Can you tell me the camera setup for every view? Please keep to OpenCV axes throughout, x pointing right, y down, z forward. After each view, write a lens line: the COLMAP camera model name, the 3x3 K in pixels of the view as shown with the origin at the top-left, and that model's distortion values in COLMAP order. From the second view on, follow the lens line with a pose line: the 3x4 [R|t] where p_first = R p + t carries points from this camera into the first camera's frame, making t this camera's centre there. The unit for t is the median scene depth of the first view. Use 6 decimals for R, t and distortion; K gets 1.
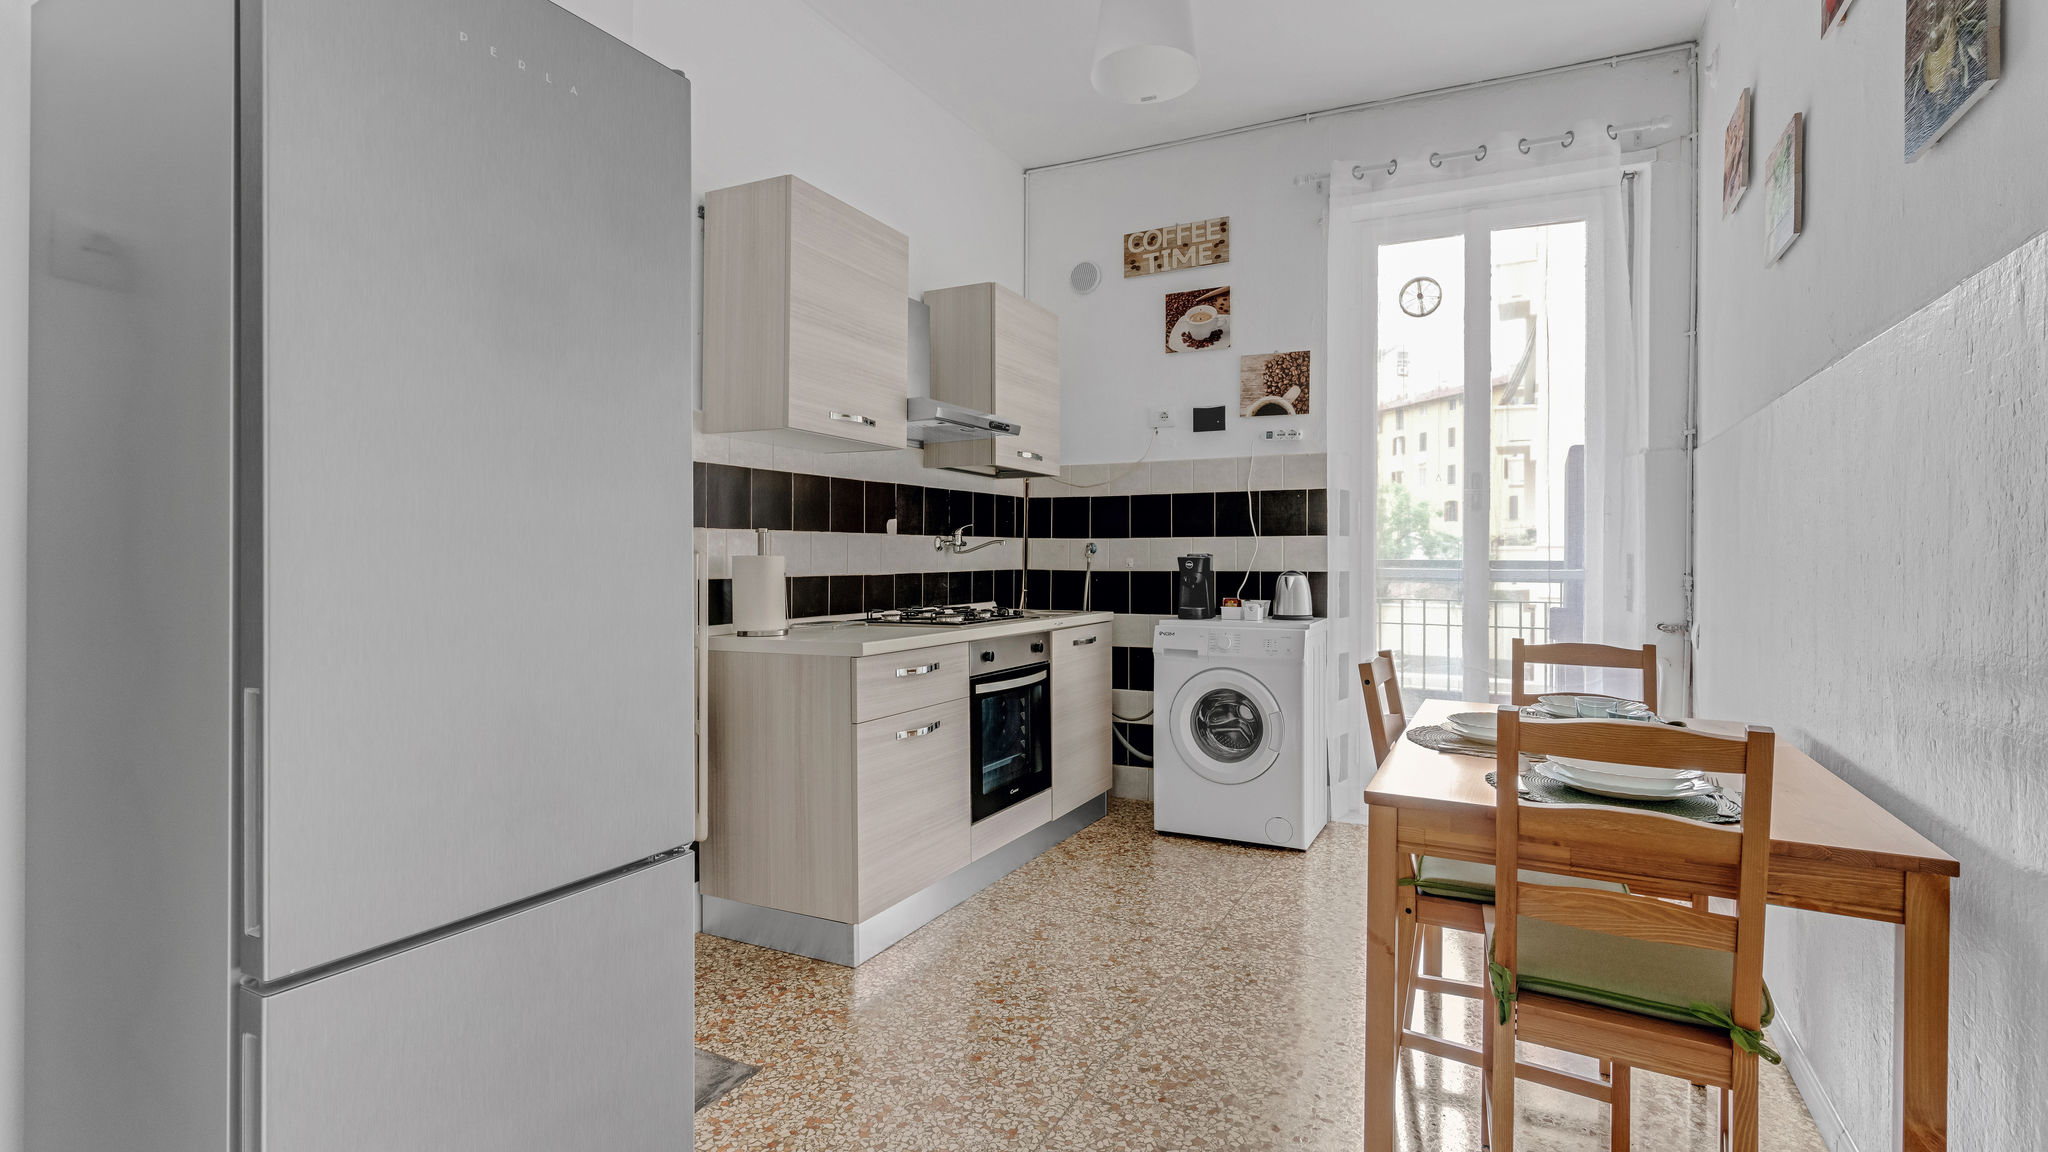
lens RADIAL K [[970.6, 0, 1027.1], [0, 970.6, 558.4], [0, 0, 1]] dist [-0.000426, -0.000116]
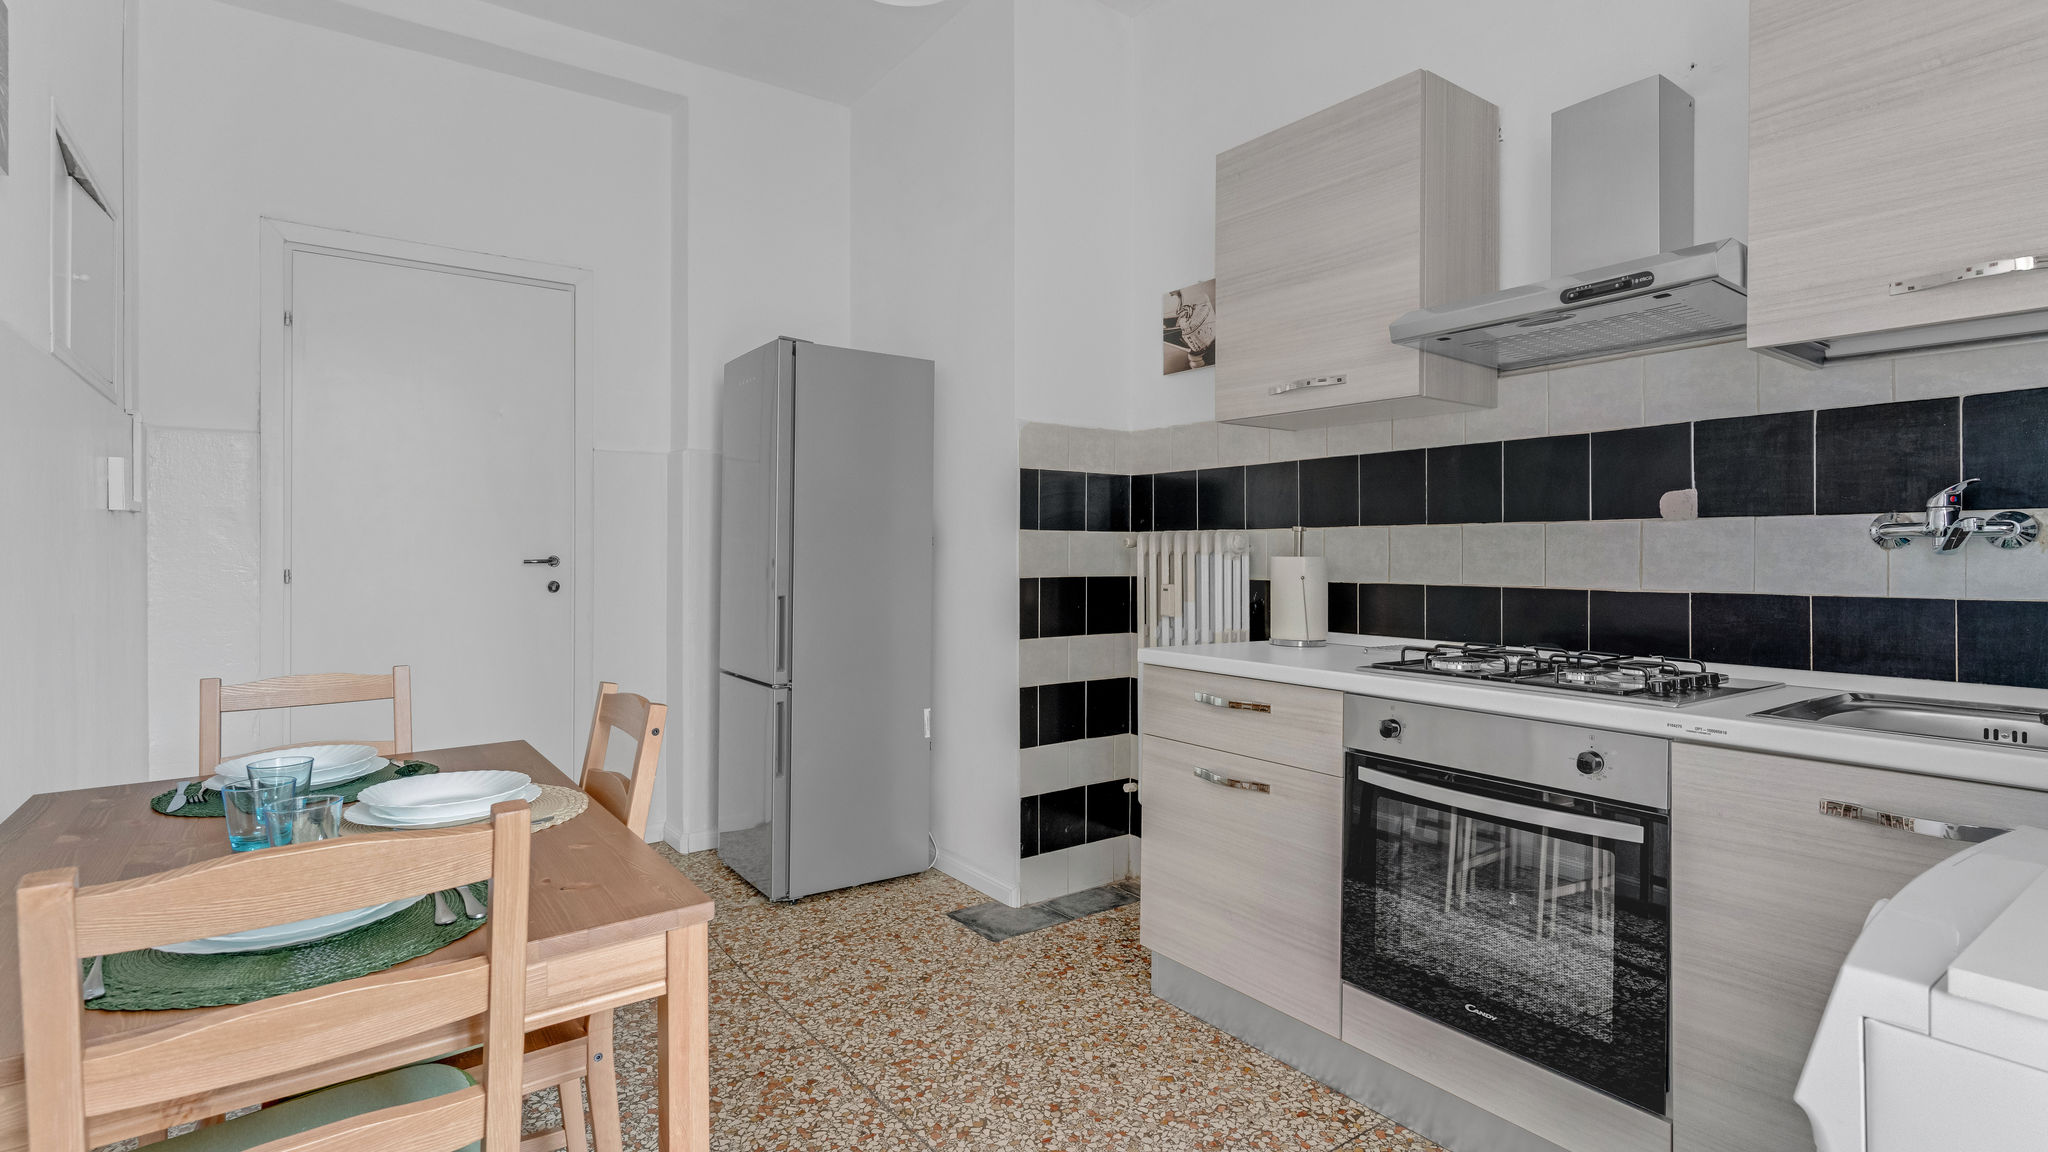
lens RADIAL K [[975.1, 0, 1006.5], [0, 975.1, 552.5], [0, 0, 1]] dist [-0.002417, -0.000655]
pose [[-0.457500, -0.001304, -0.889209, 0.517172], [-0.005275, 0.999985, 0.001248, -0.004546], [0.889194, 0.005262, -0.457500, 0.927864]]
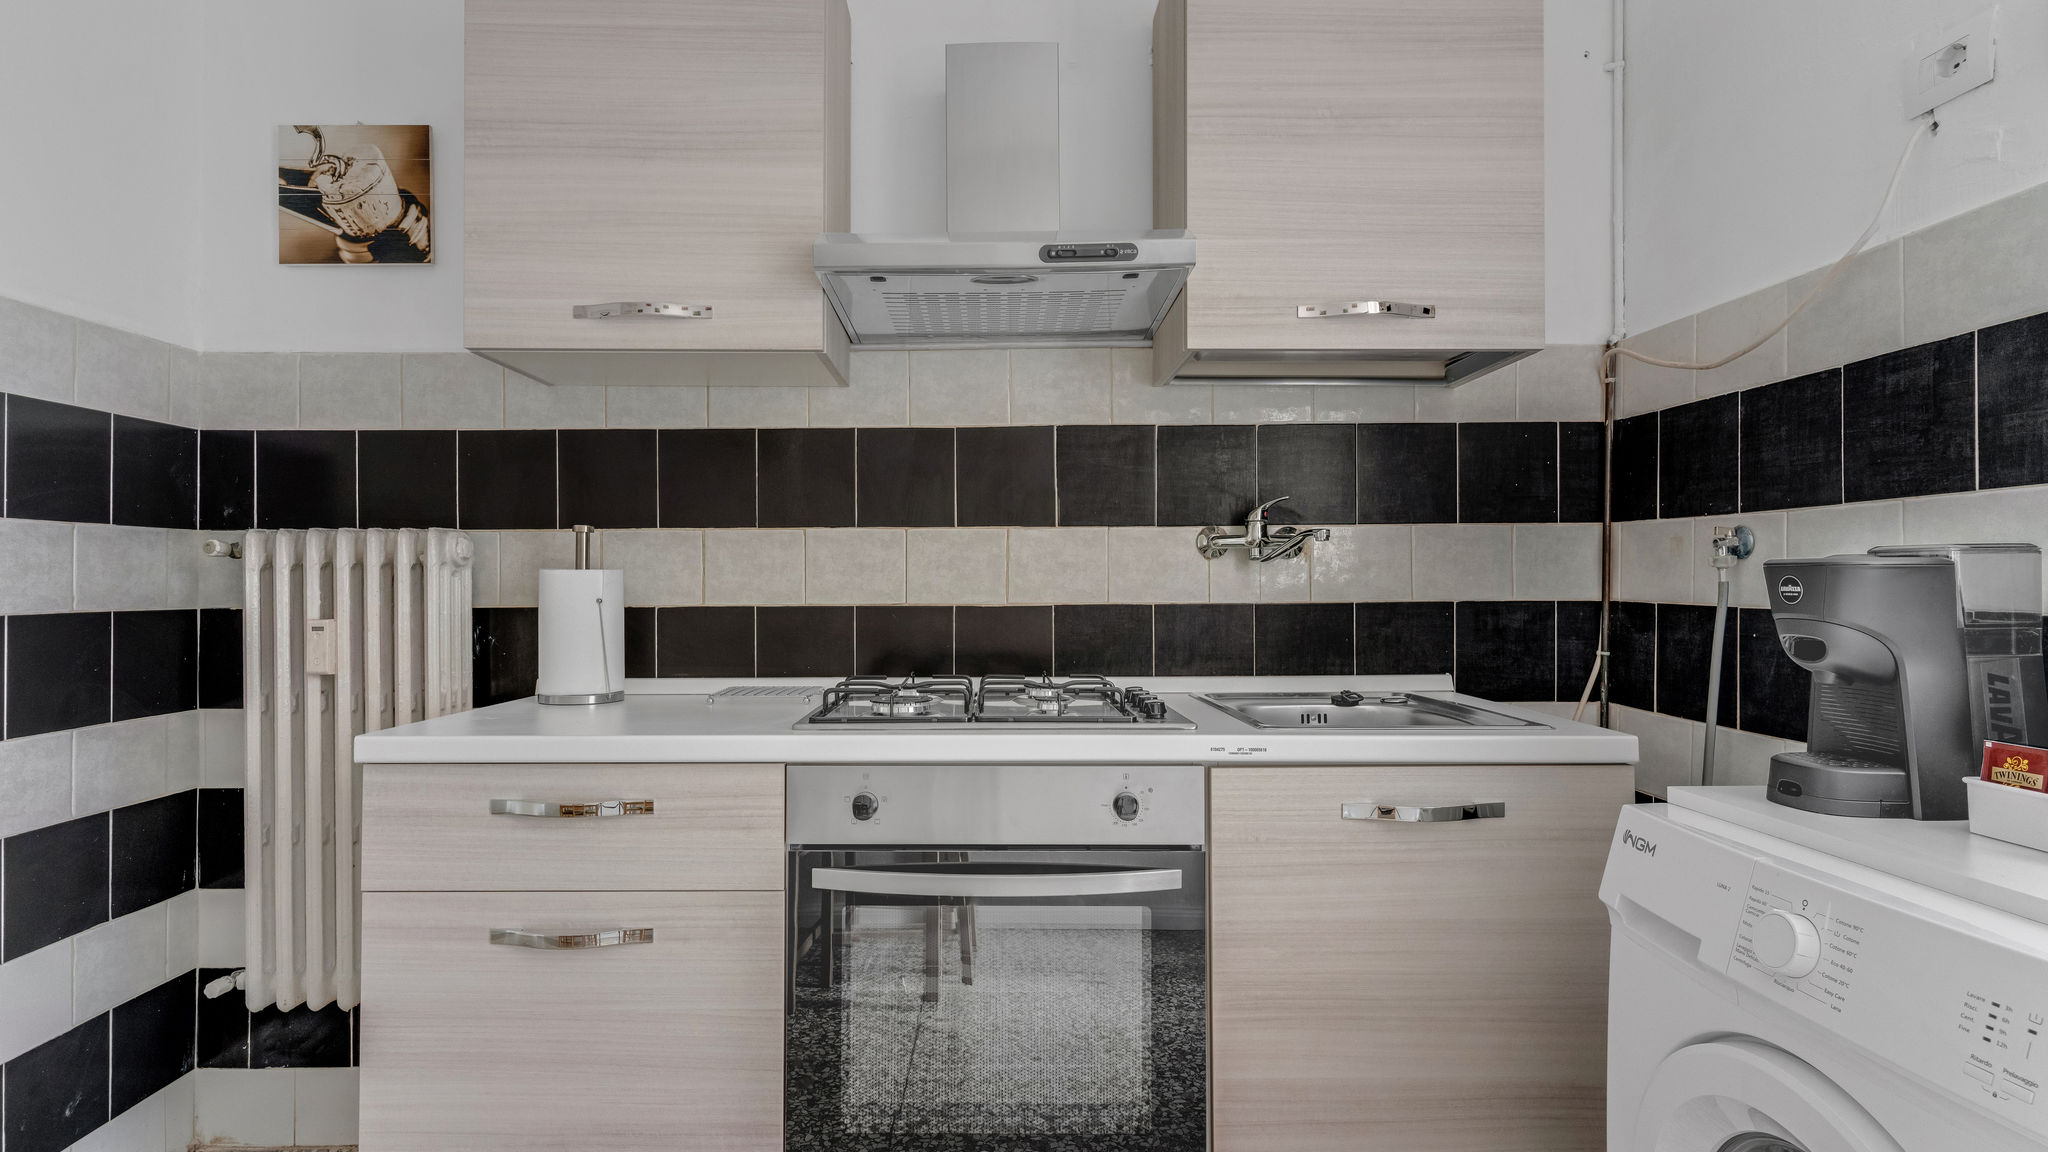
lens RADIAL K [[1042.5, 0, 988.1], [0, 1042.5, 572.7], [0, 0, 1]] dist [0.004018, 0.002435]
pose [[0.457203, -0.007876, -0.889327, 0.336210], [0.000732, 0.999964, -0.008480, 0.003969], [0.889362, 0.003226, 0.457192, 0.735507]]
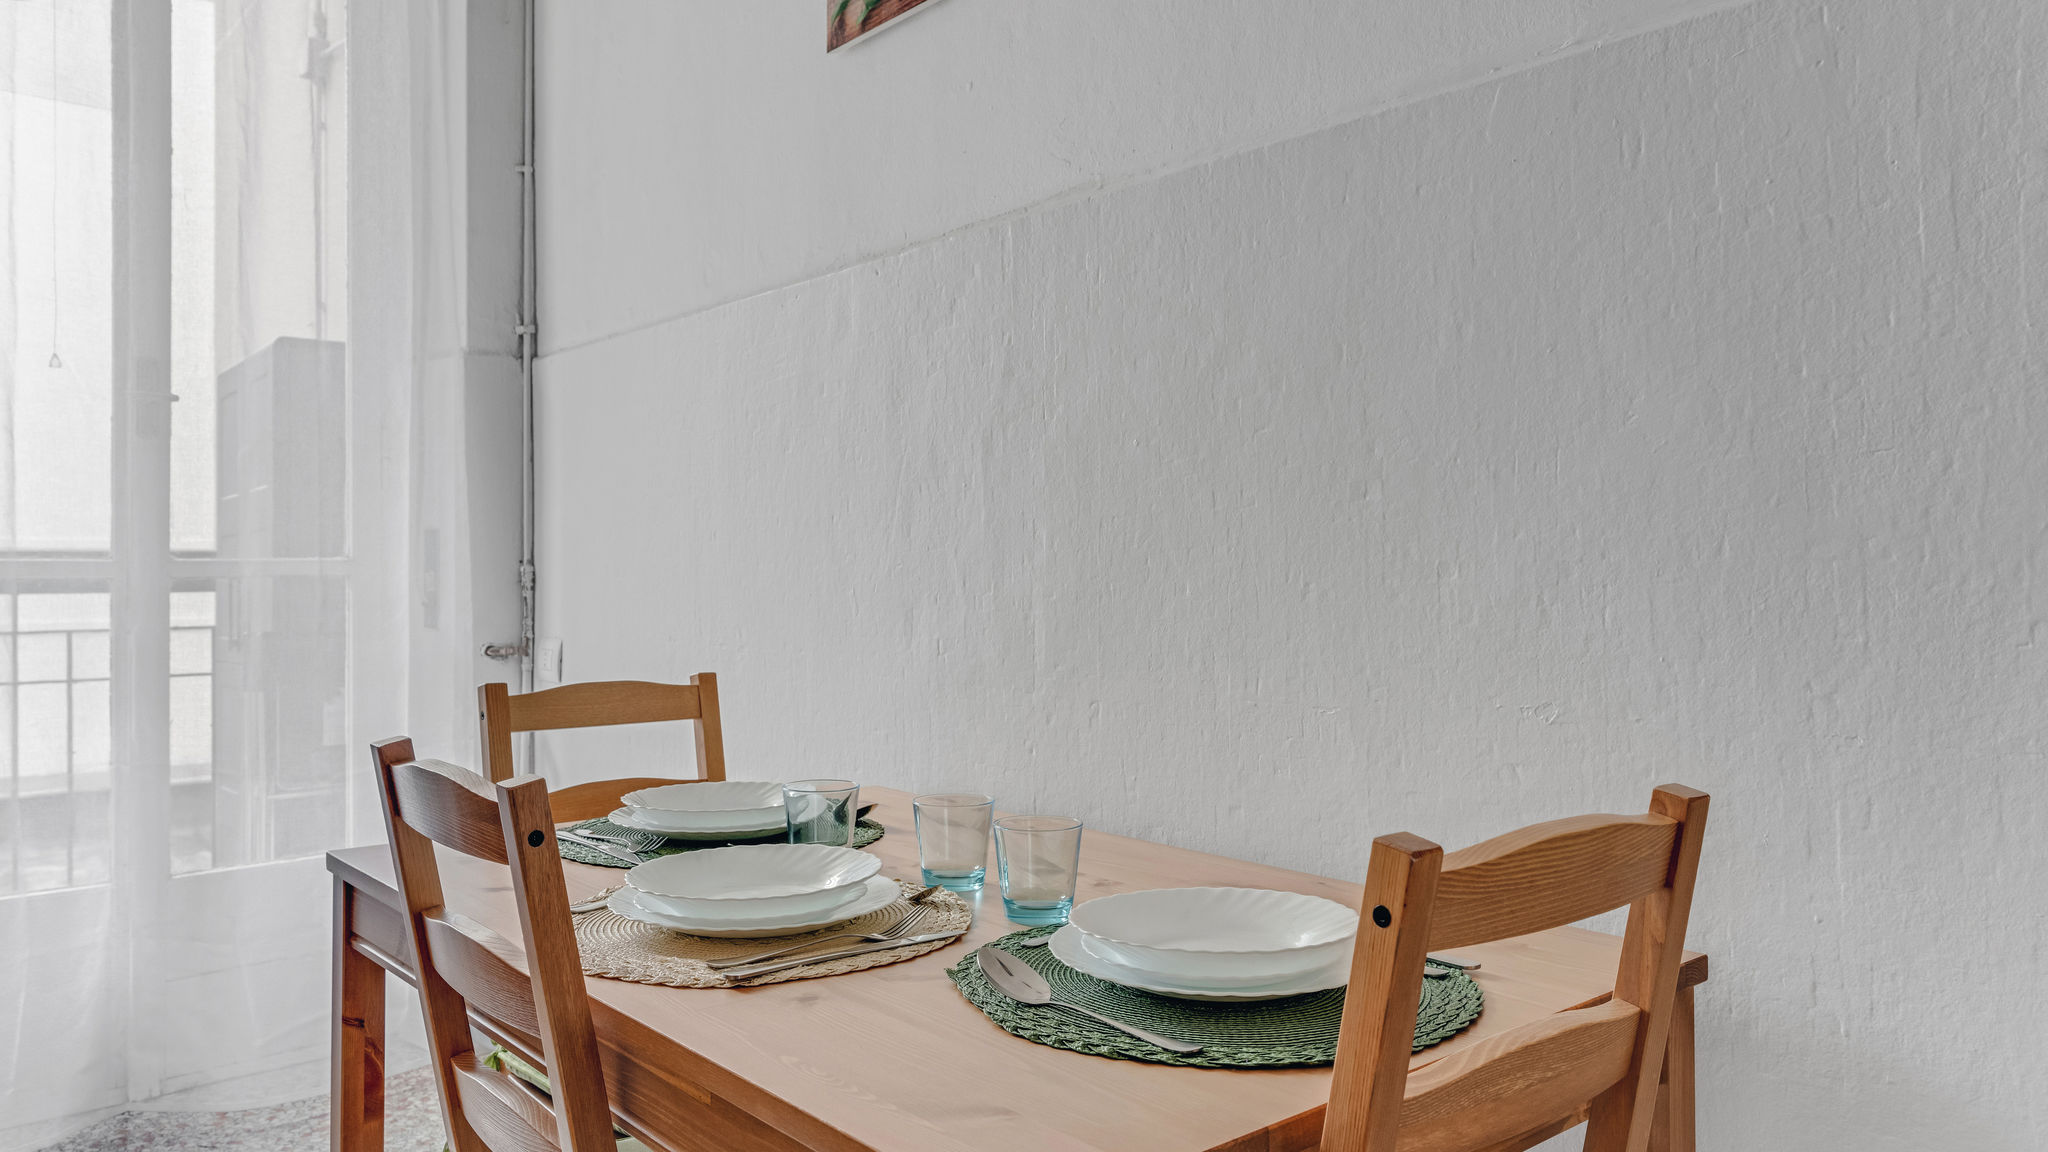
lens RADIAL K [[1348.3, 0, 1007.1], [0, 1348.3, 564.3], [0, 0, 1]] dist [-0.002782, 0.010310]
pose [[0.368781, 0.000438, 0.929516, 0.004123], [0.008001, 0.999961, -0.003645, 0.022562], [-0.929482, 0.008781, 0.368763, 0.394983]]
